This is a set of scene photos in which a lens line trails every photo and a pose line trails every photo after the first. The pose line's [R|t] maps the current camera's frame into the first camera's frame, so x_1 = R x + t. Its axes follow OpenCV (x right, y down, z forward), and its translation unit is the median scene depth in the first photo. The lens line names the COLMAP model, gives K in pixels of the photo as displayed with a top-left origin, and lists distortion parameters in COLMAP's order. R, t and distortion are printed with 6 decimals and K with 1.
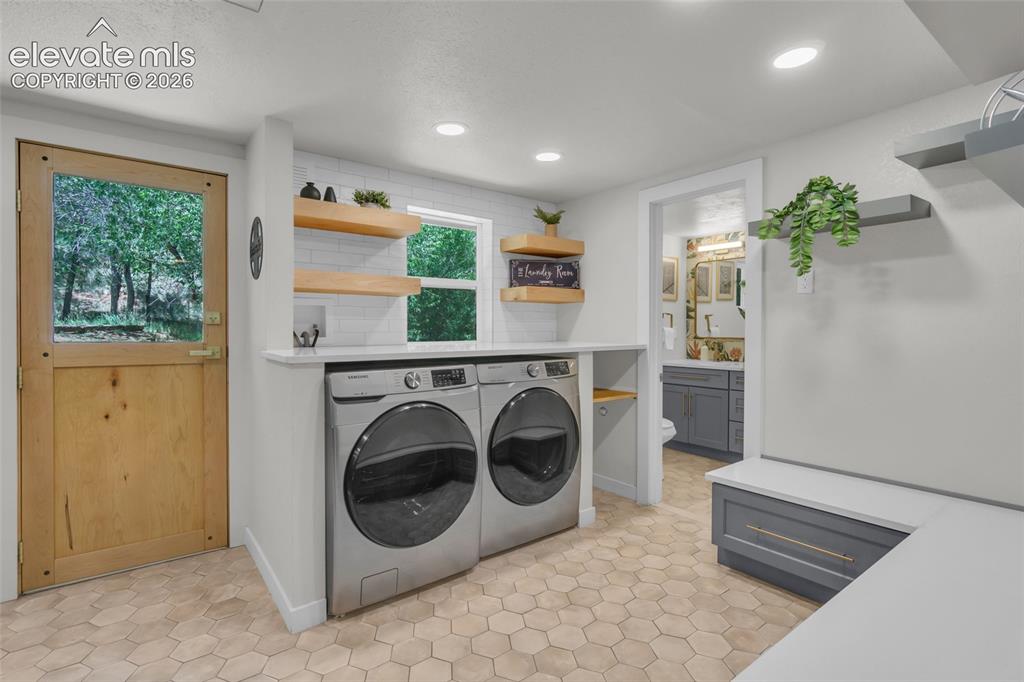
lens RADIAL K [[482.9, 0, 504.2], [0, 482.9, 336.4], [0, 0, 1]] dist [-0.001811, -0.000313]
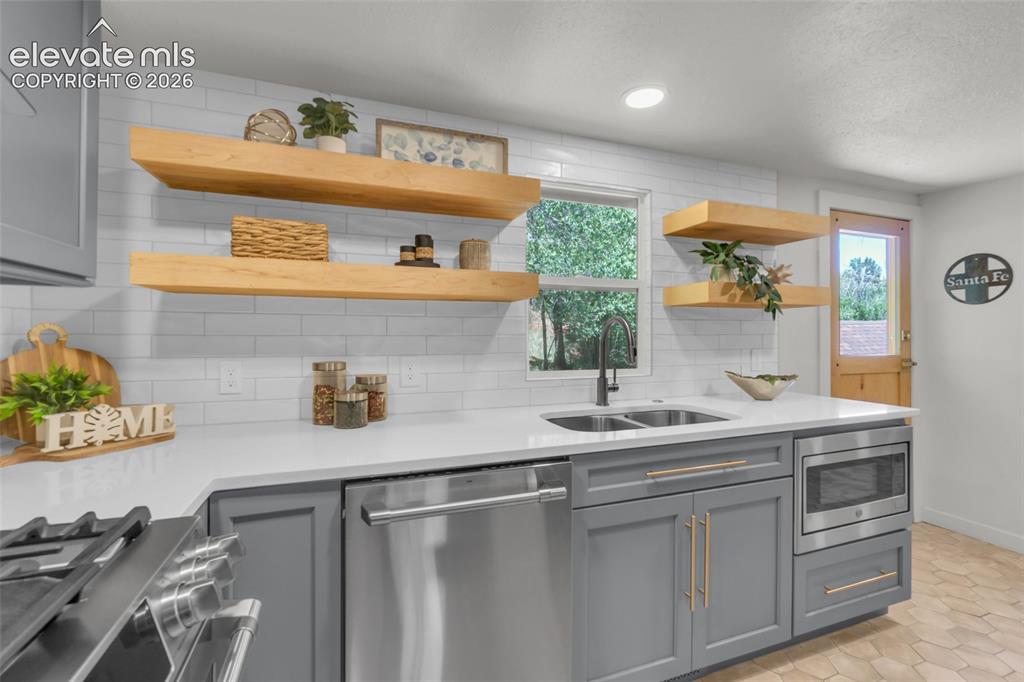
lens RADIAL K [[444.4, 0, 509.4], [0, 444.4, 333.1], [0, 0, 1]] dist [-0.010198, 0.001794]
pose [[0.958746, -0.002973, -0.284249, -1.348947], [-0.002400, 0.999825, -0.018554, -0.023487], [0.284254, 0.018470, 0.958571, -0.406358]]
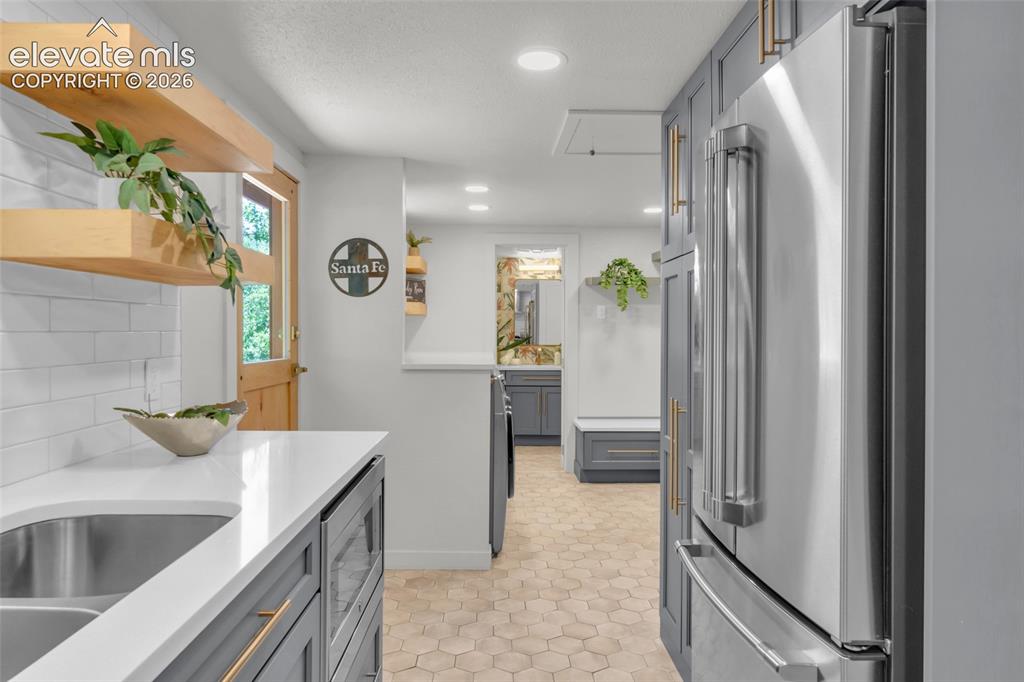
lens RADIAL K [[634.4, 0, 505.4], [0, 634.4, 344.3], [0, 0, 1]] dist [0.001610, -0.002637]
pose [[0.590949, -0.015769, 0.806555, -1.464038], [0.009979, 0.999875, 0.012237, -0.029953], [-0.806647, 0.000818, 0.591033, -0.070108]]
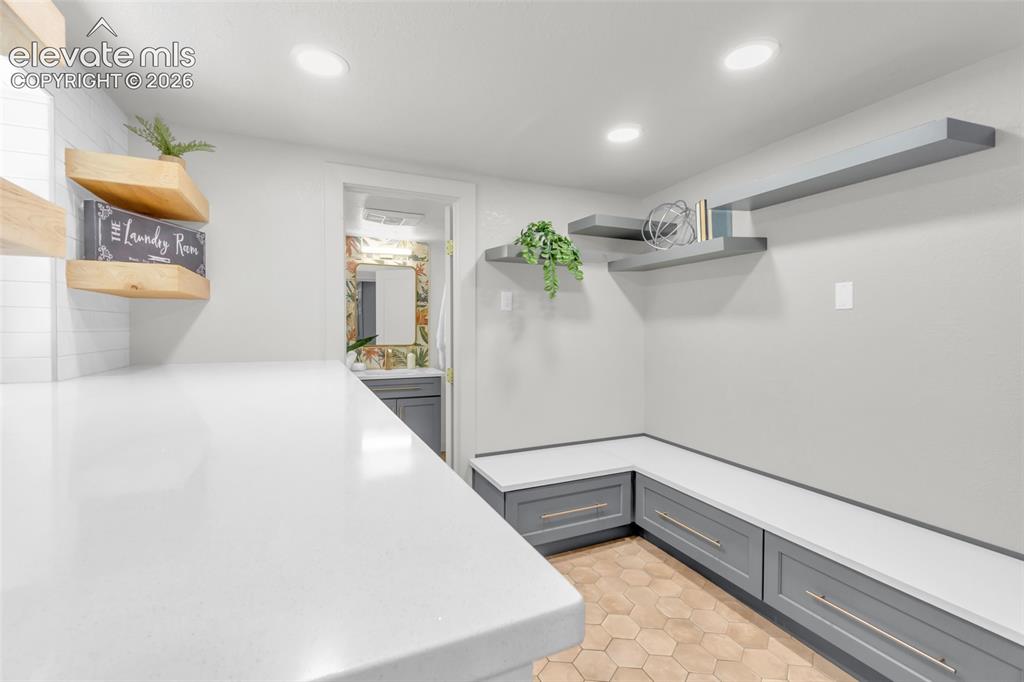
lens RADIAL K [[444.4, 0, 510.1], [0, 444.4, 336.7], [0, 0, 1]] dist [-0.010198, 0.001794]
pose [[0.224045, -0.018667, 0.974400, -0.471403], [0.013553, 0.999780, 0.016036, -0.042650], [-0.974484, 0.009613, 0.224249, 0.766801]]
